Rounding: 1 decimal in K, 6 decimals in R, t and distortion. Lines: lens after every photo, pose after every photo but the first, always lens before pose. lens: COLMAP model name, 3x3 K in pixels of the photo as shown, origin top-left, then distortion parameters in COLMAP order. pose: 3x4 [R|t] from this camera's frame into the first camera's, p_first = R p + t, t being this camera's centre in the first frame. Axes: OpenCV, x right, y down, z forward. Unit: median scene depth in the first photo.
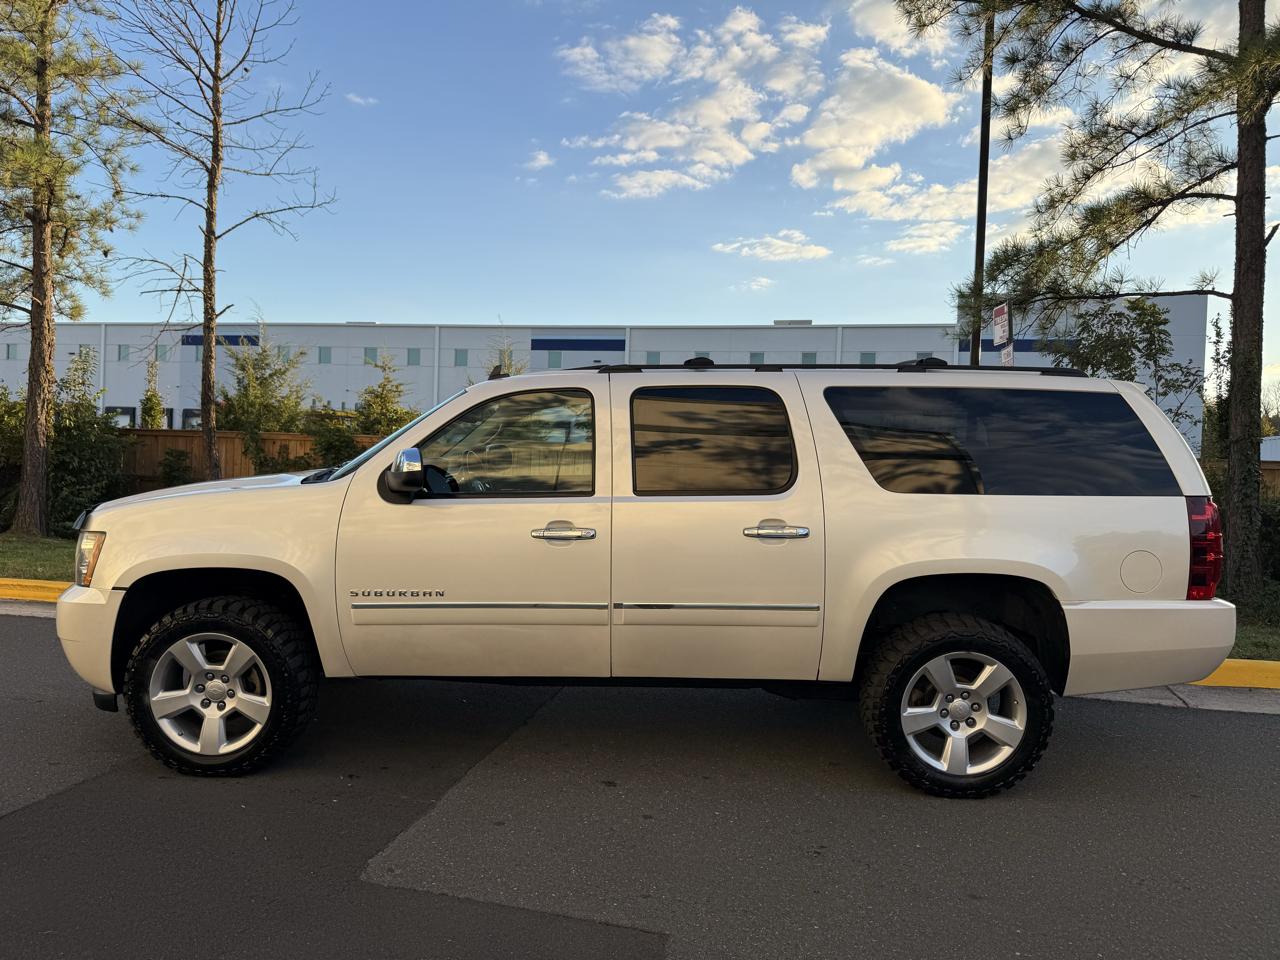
lens RADIAL K [[907.3, 0, 640.0], [0, 907.3, 480.0], [0, 0, 1]] dist [0.001955, -0.005047]
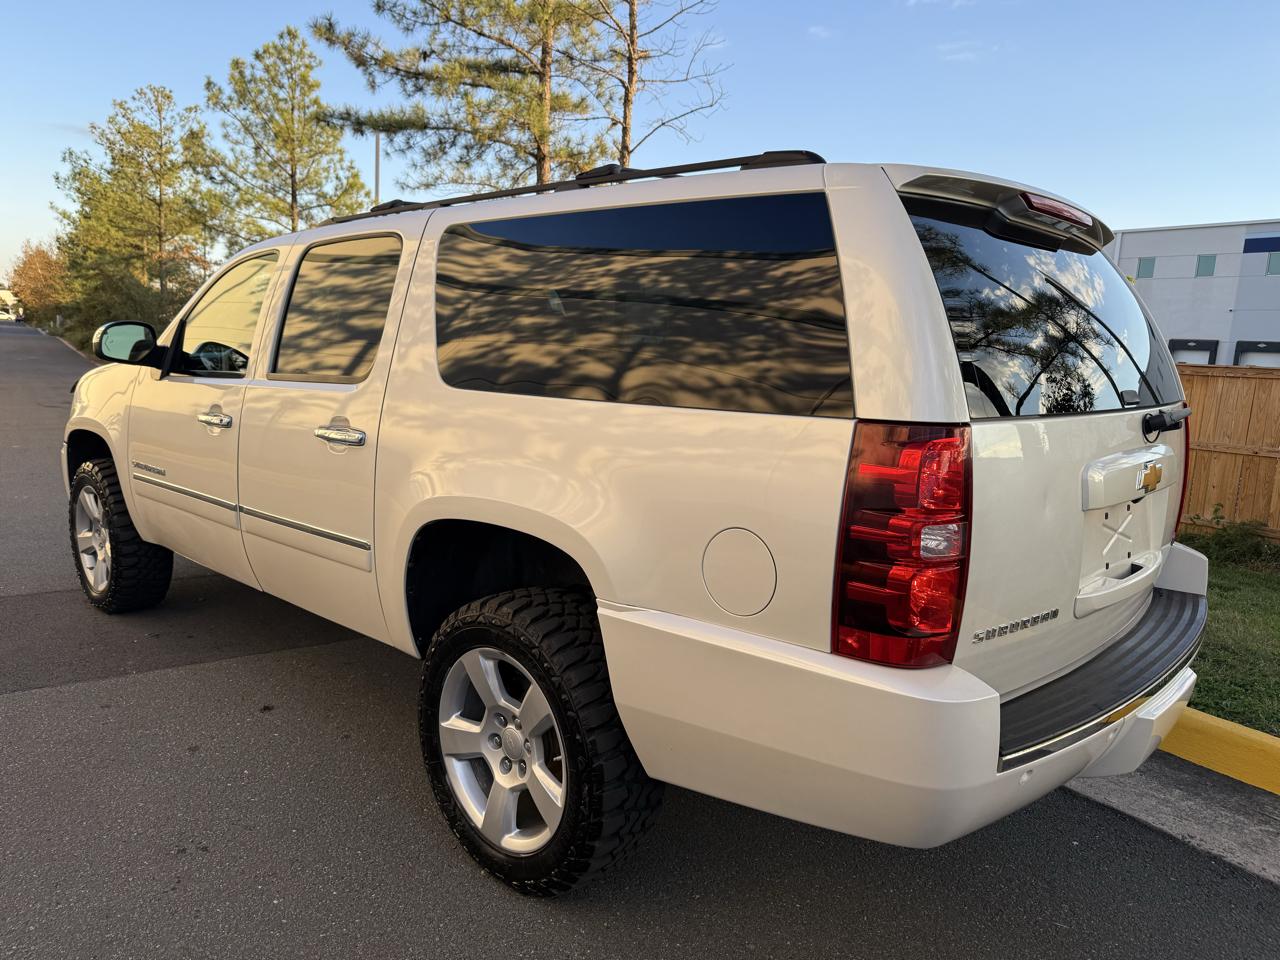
lens RADIAL K [[905.2, 0, 639.1], [0, 905.2, 493.3], [0, 0, 1]] dist [0.000513, -0.003253]
pose [[0.739736, 0.111556, -0.663585, 0.806594], [-0.045731, 0.992216, 0.115825, 0.008644], [0.671341, -0.055334, 0.739080, 0.611191]]
